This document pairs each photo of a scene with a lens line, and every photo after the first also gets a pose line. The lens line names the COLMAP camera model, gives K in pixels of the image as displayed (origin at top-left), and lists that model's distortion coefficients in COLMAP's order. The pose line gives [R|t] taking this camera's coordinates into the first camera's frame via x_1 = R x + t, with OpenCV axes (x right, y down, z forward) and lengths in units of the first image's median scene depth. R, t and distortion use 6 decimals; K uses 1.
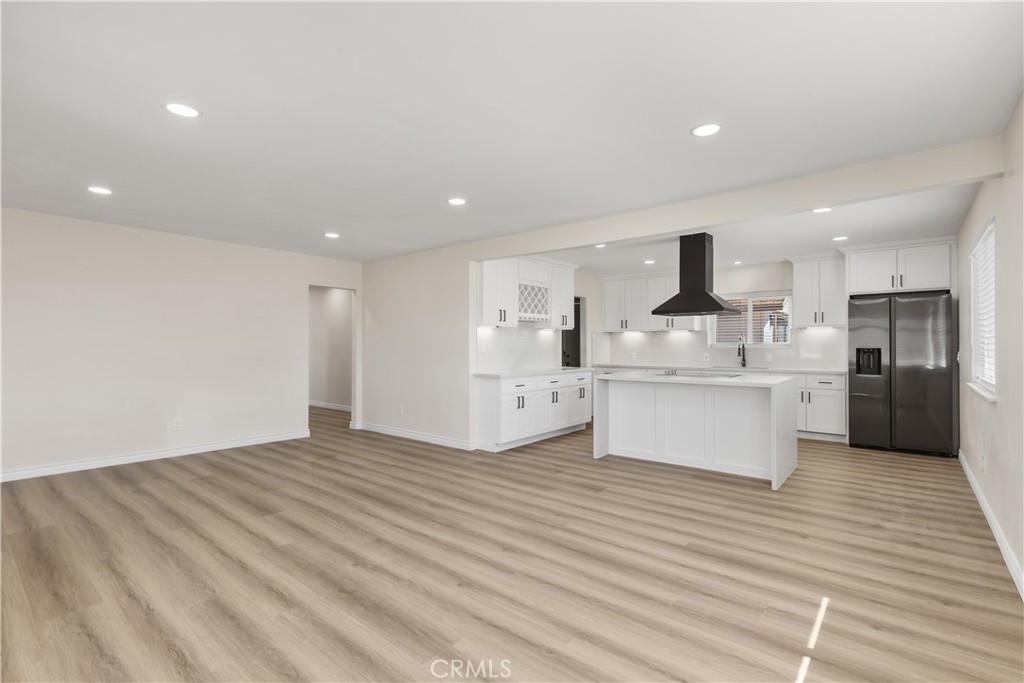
lens RADIAL K [[468.0, 0, 494.1], [0, 468.0, 338.1], [0, 0, 1]] dist [0.015453, 0.000120]
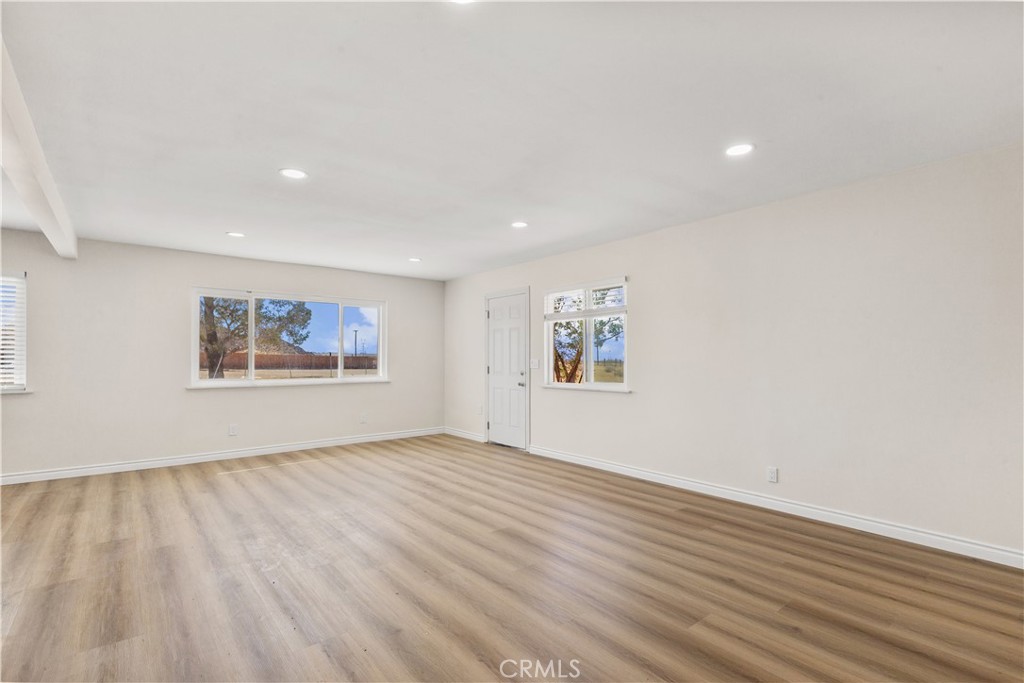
lens RADIAL K [[470.1, 0, 513.0], [0, 470.1, 344.7], [0, 0, 1]] dist [-0.000192, 0.000203]
pose [[-0.987962, 0.003120, 0.154667, -0.623603], [-0.002809, 0.999270, -0.038099, 0.025226], [-0.154673, -0.038075, -0.987232, 1.895896]]
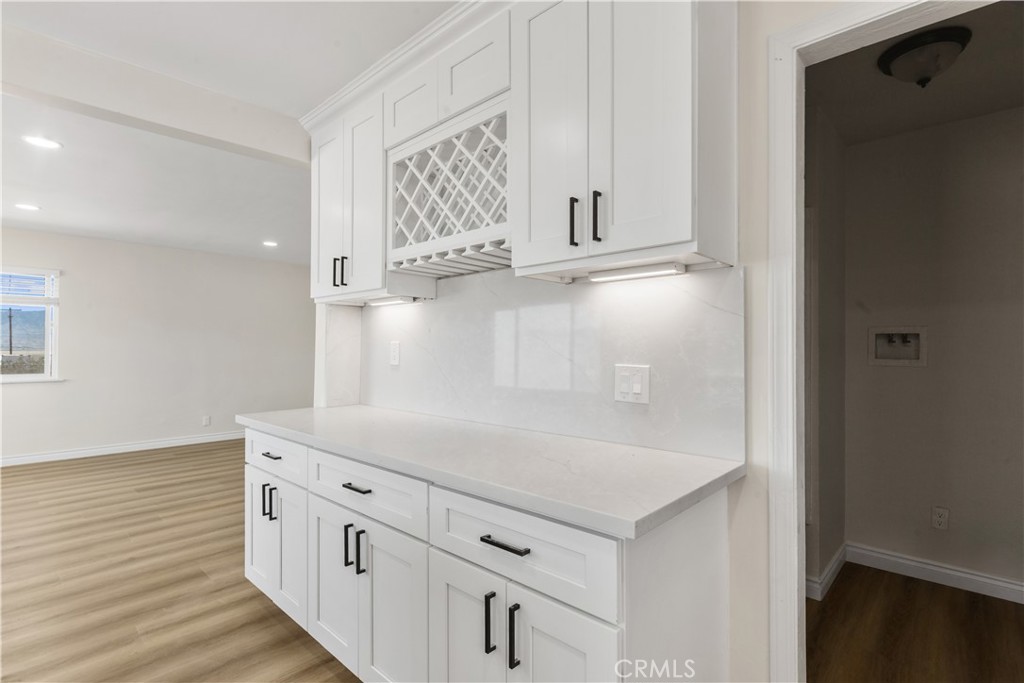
lens RADIAL K [[486.7, 0, 512.0], [0, 486.7, 341.5], [0, 0, 1]] dist [-0.001163, -0.000145]
pose [[-0.028150, -0.013504, -0.999512, 0.692806], [0.013031, 0.999819, -0.013876, 0.030098], [0.999519, -0.013416, -0.027969, 1.915730]]
